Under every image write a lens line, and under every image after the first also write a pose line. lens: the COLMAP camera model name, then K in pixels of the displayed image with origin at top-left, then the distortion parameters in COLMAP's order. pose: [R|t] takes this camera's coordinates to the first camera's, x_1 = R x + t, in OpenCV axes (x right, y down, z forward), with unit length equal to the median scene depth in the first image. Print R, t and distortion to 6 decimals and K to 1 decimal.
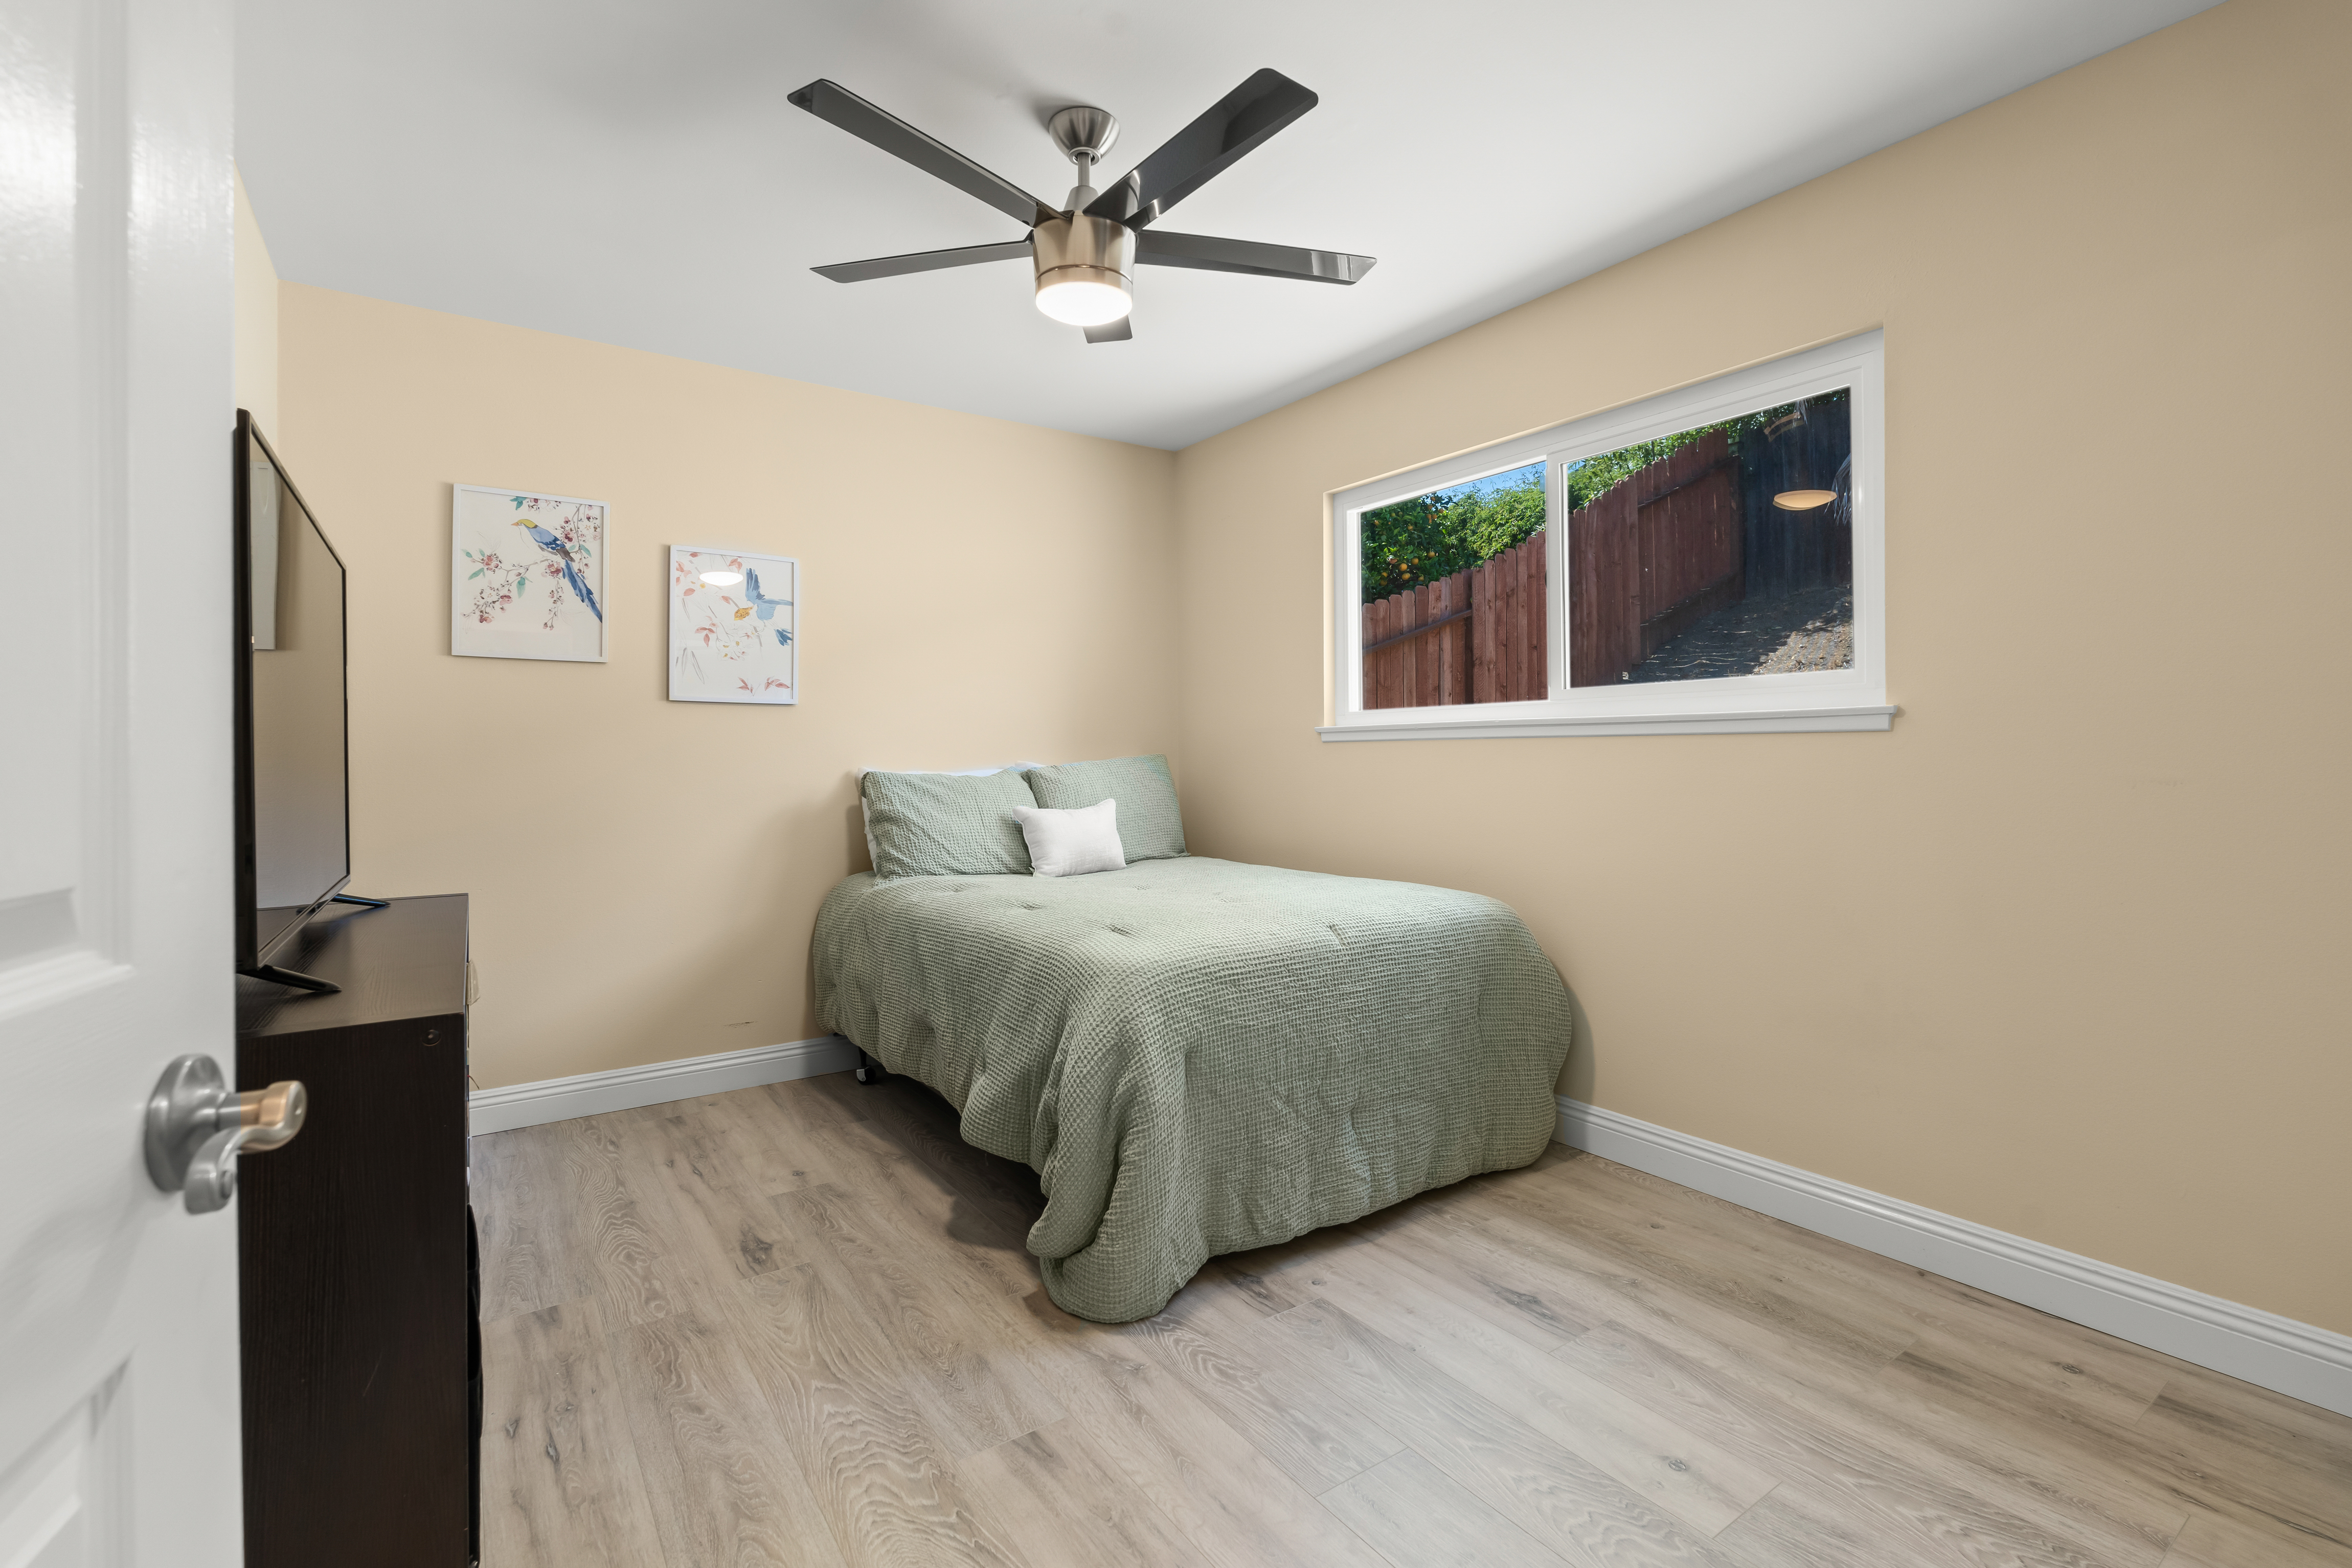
lens RADIAL K [[1033.8, 0, 1161.8], [0, 1033.8, 765.6], [0, 0, 1]] dist [-0.007550, 0.001351]
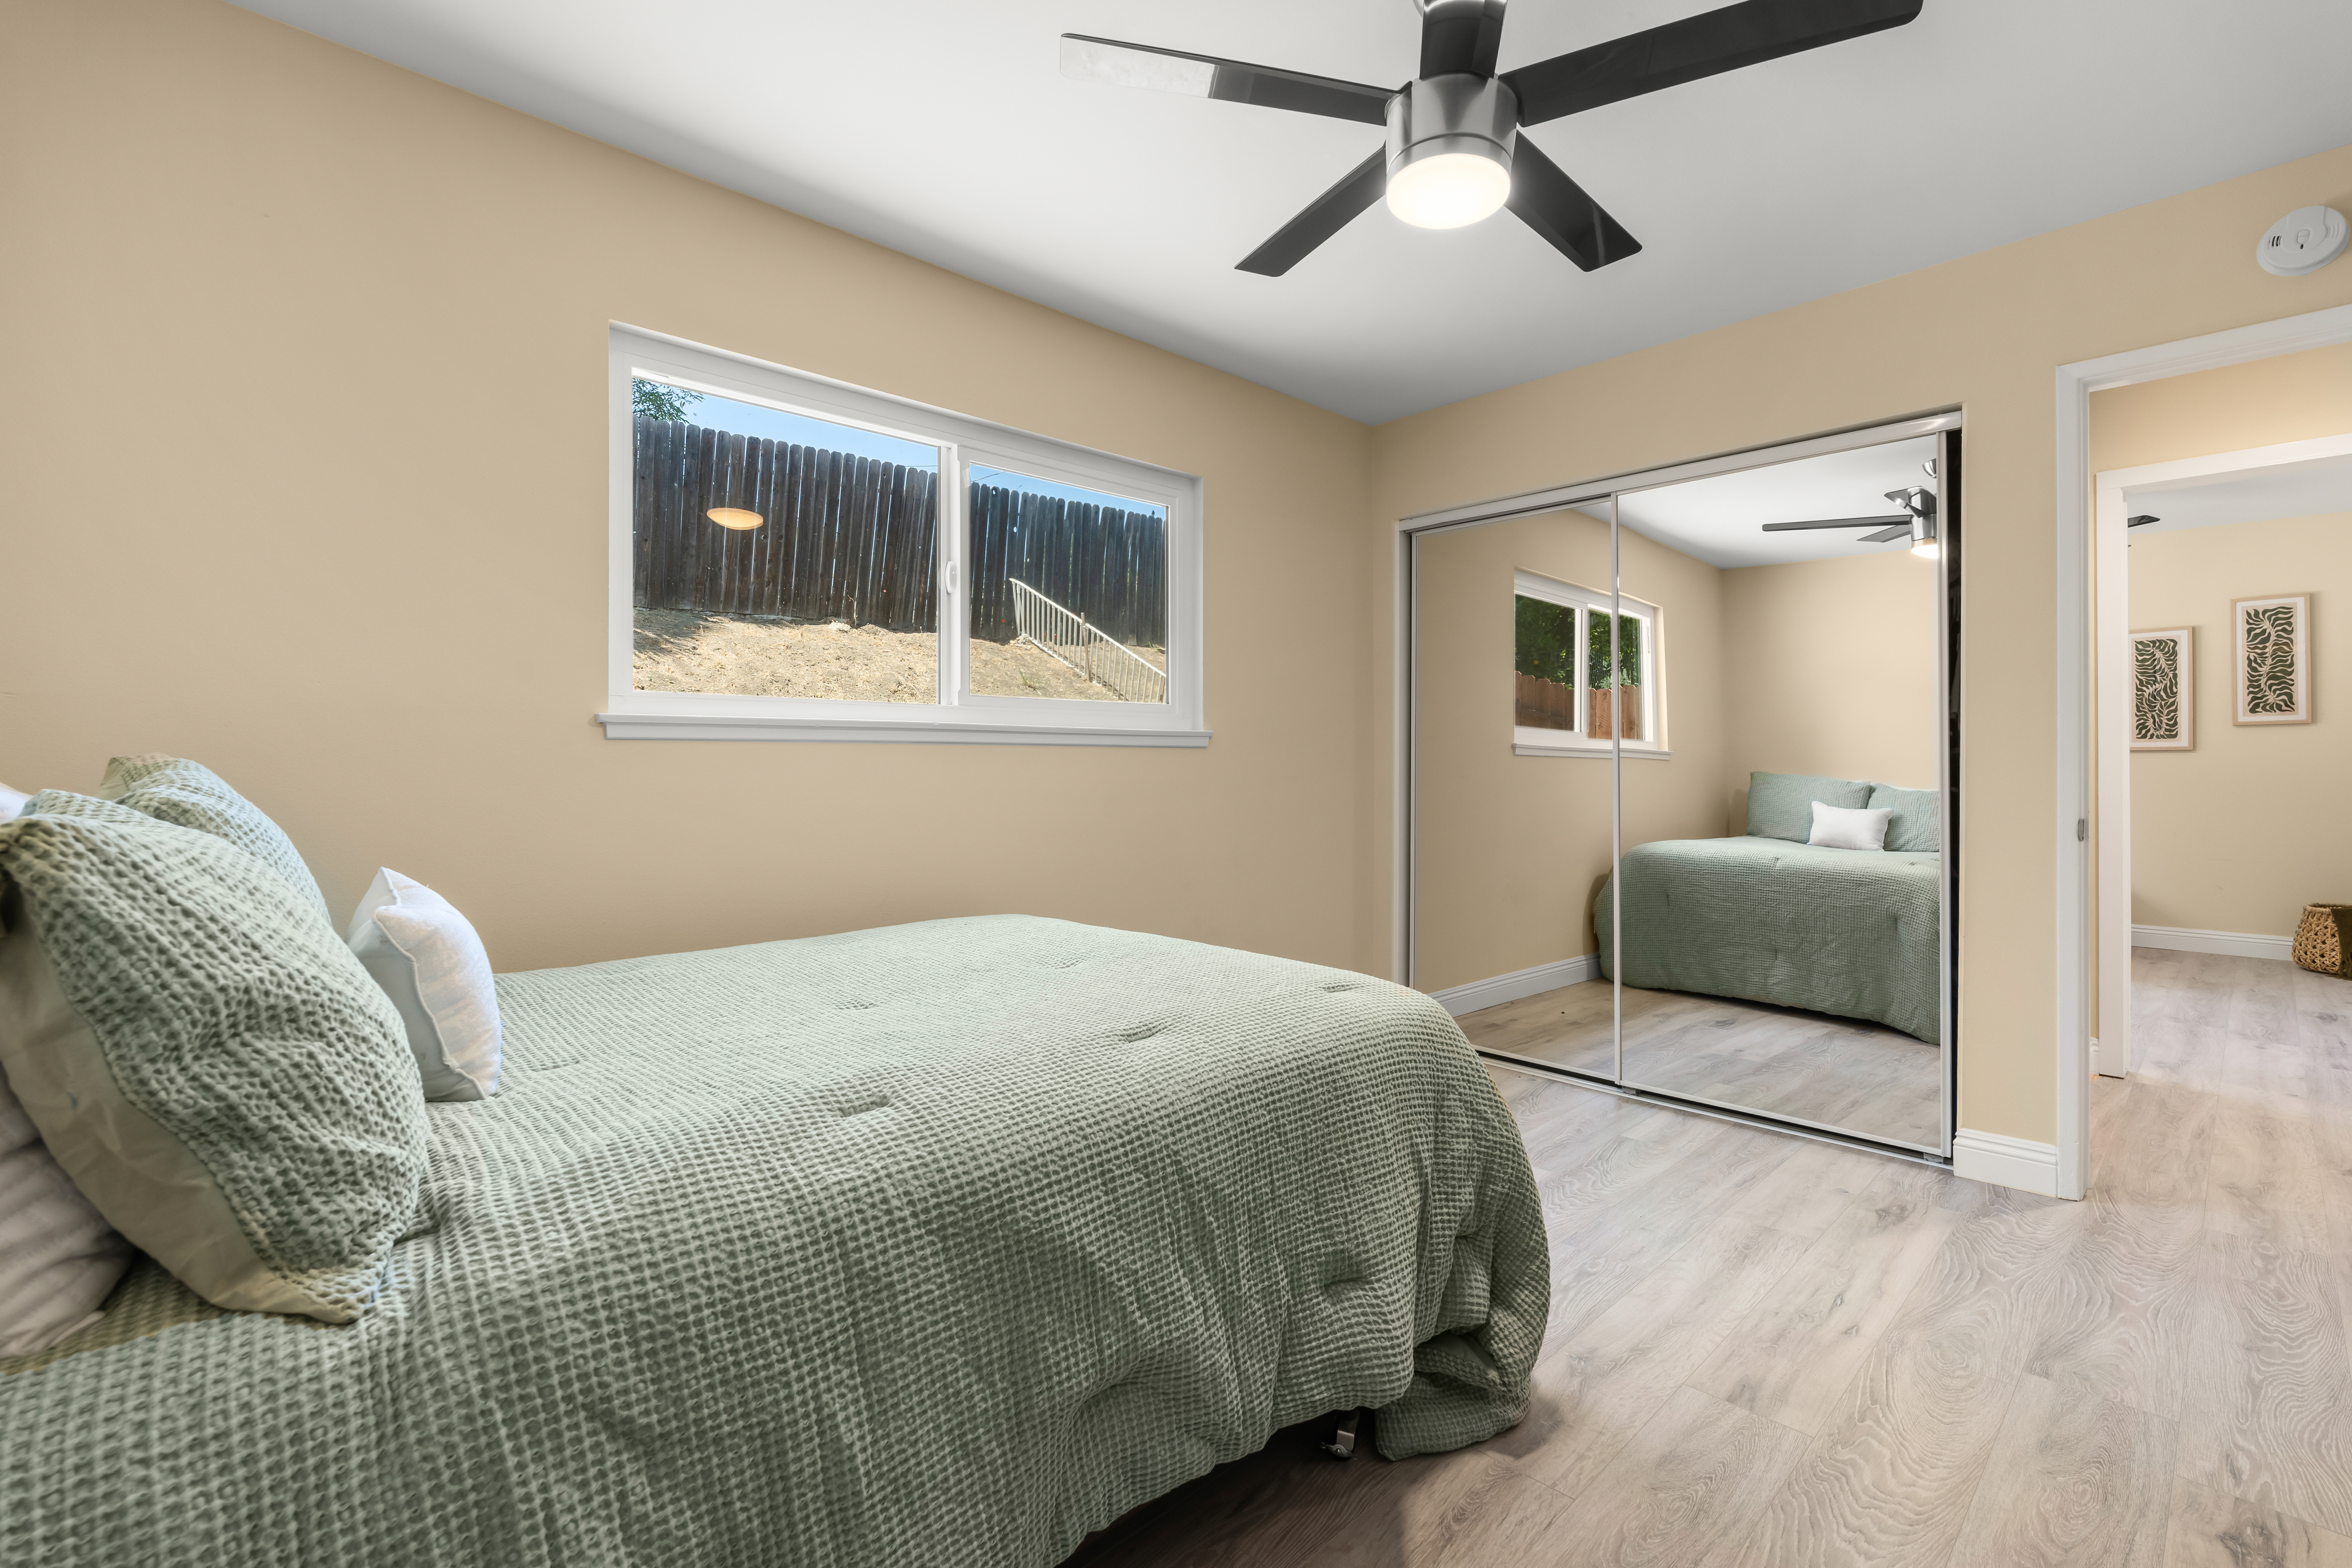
lens RADIAL K [[1033.8, 0, 1176.3], [0, 1033.8, 760.0], [0, 0, 1]] dist [-0.007550, 0.001351]
pose [[-0.158532, 0.007049, 0.987329, -0.836494], [0.010409, 0.999931, -0.005468, -0.008168], [-0.987299, 0.009410, -0.158595, 1.329713]]
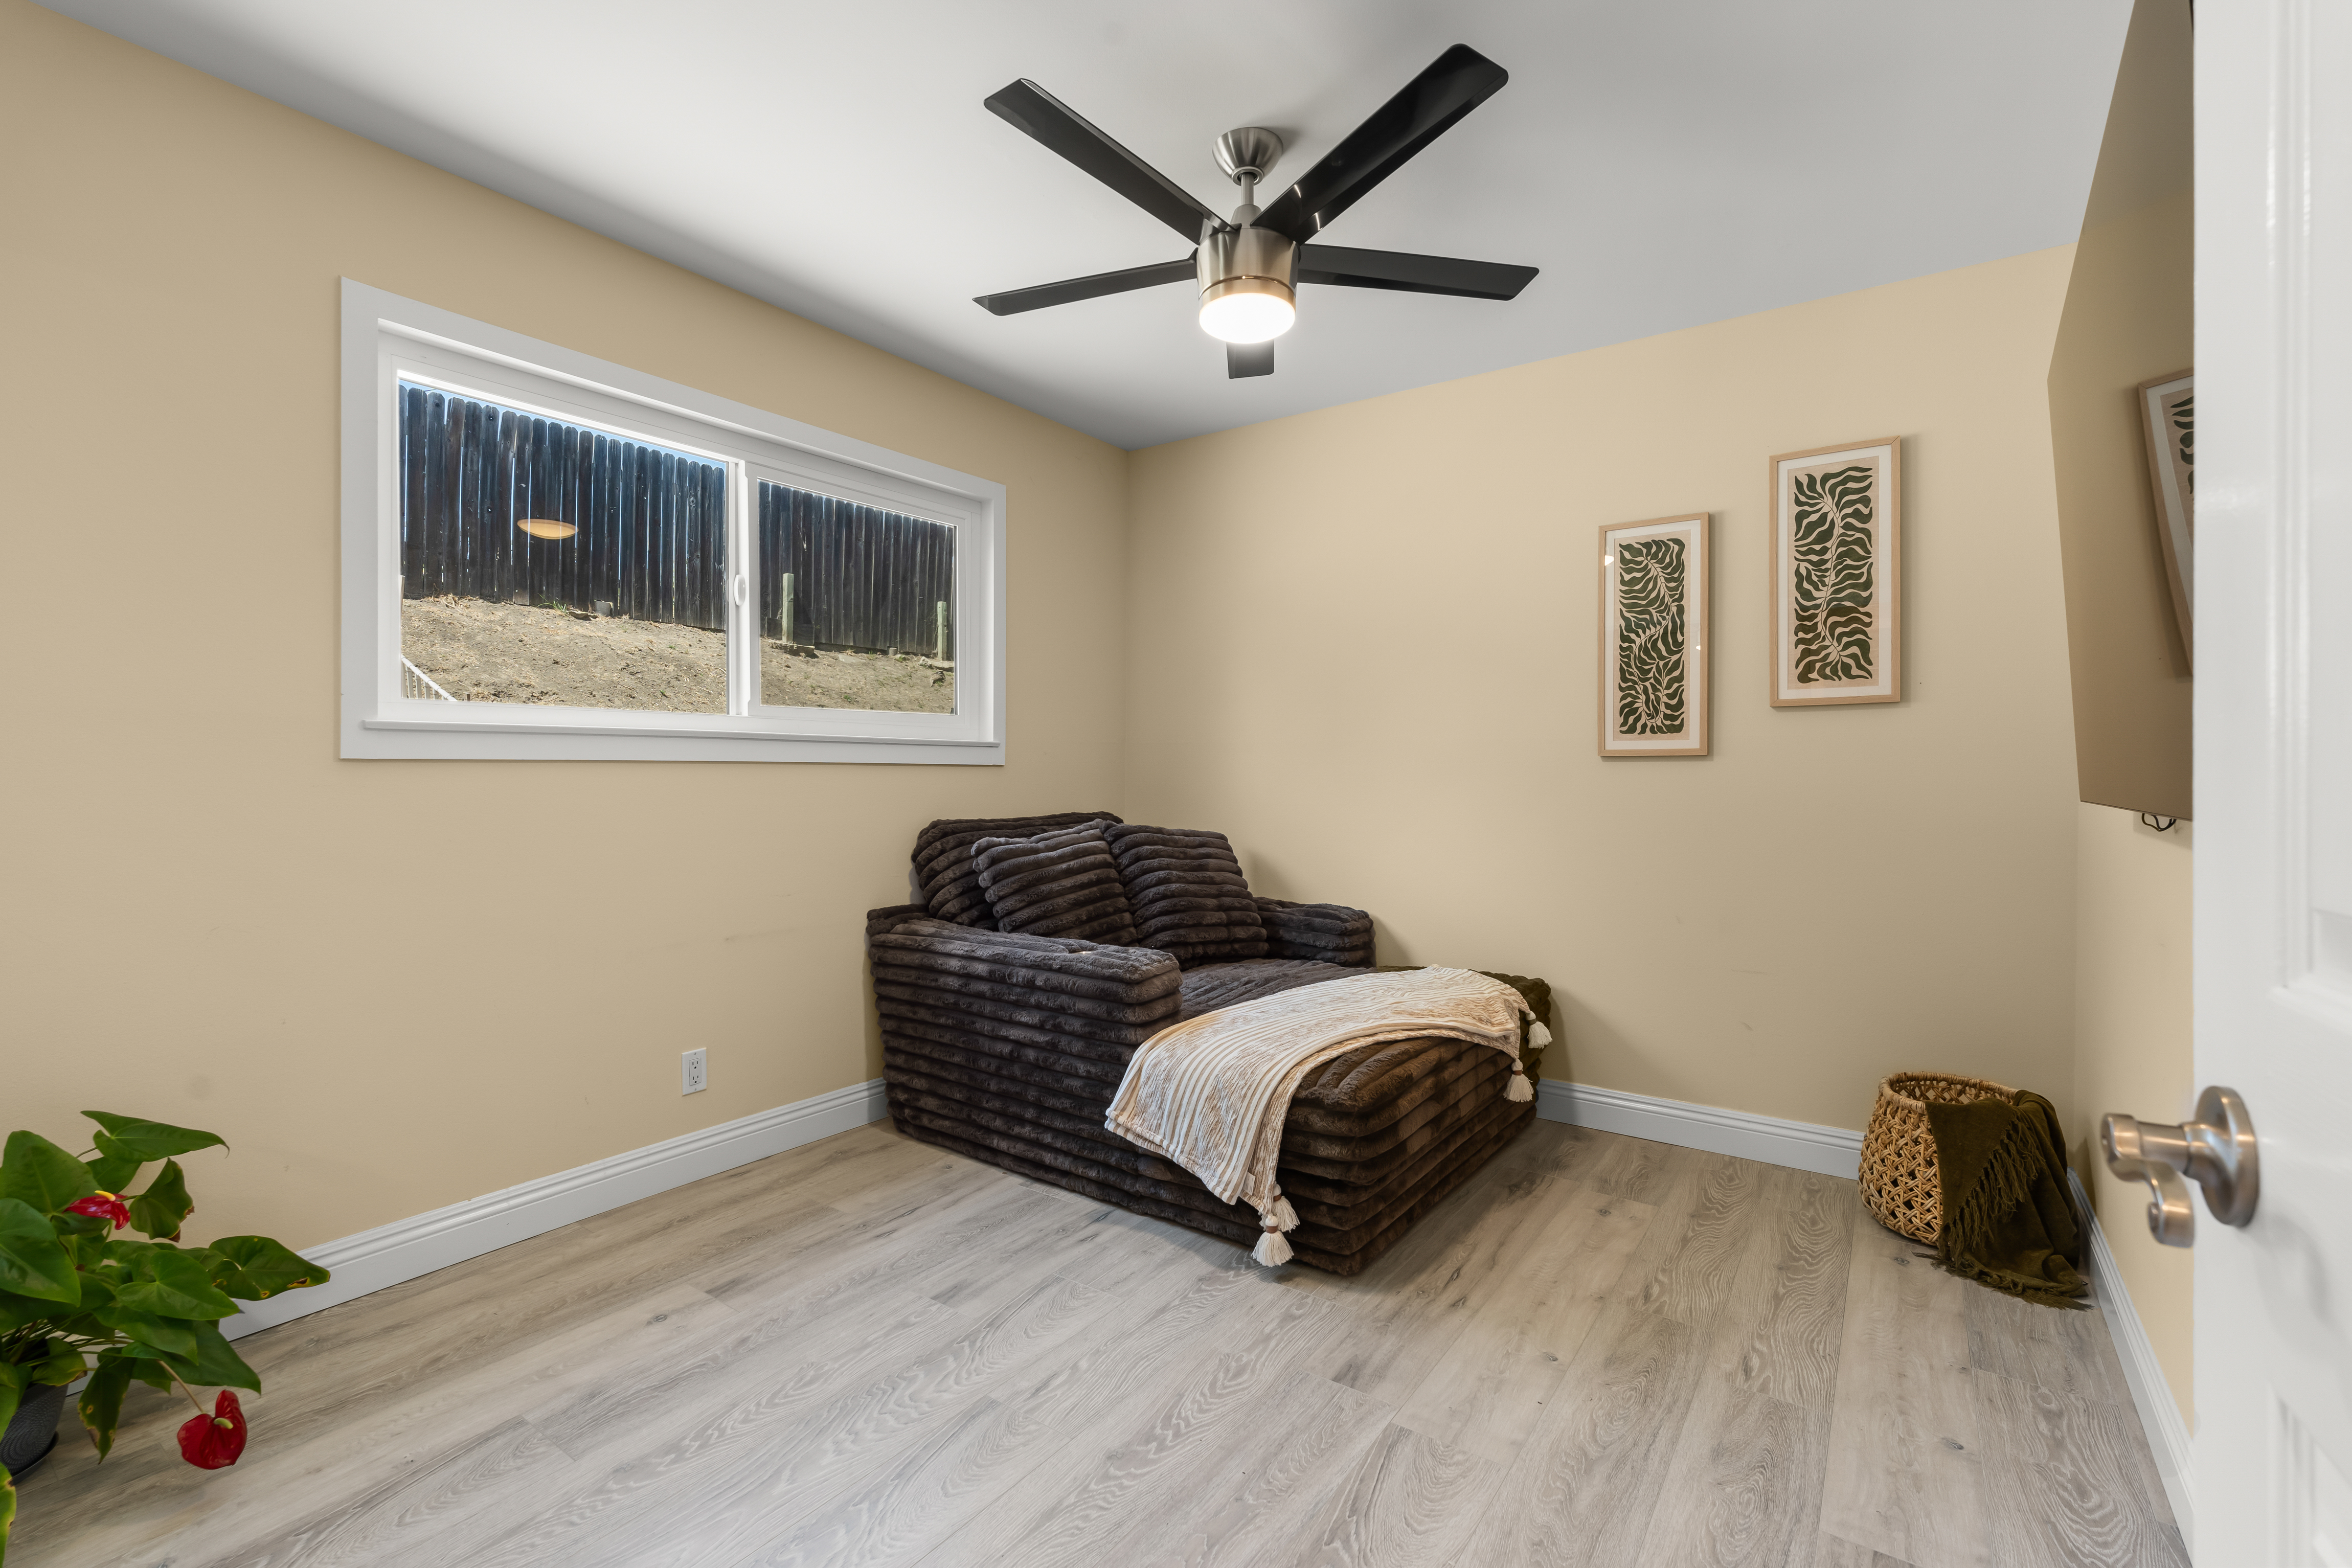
lens RADIAL K [[1033.8, 0, 1178.1], [0, 1033.8, 775.8], [0, 0, 1]] dist [-0.007550, 0.001351]
pose [[-0.344715, 0.001468, 0.938706, -0.763844], [0.005288, 0.999986, 0.000378, -0.007617], [-0.938693, 0.005094, -0.344718, 1.212311]]
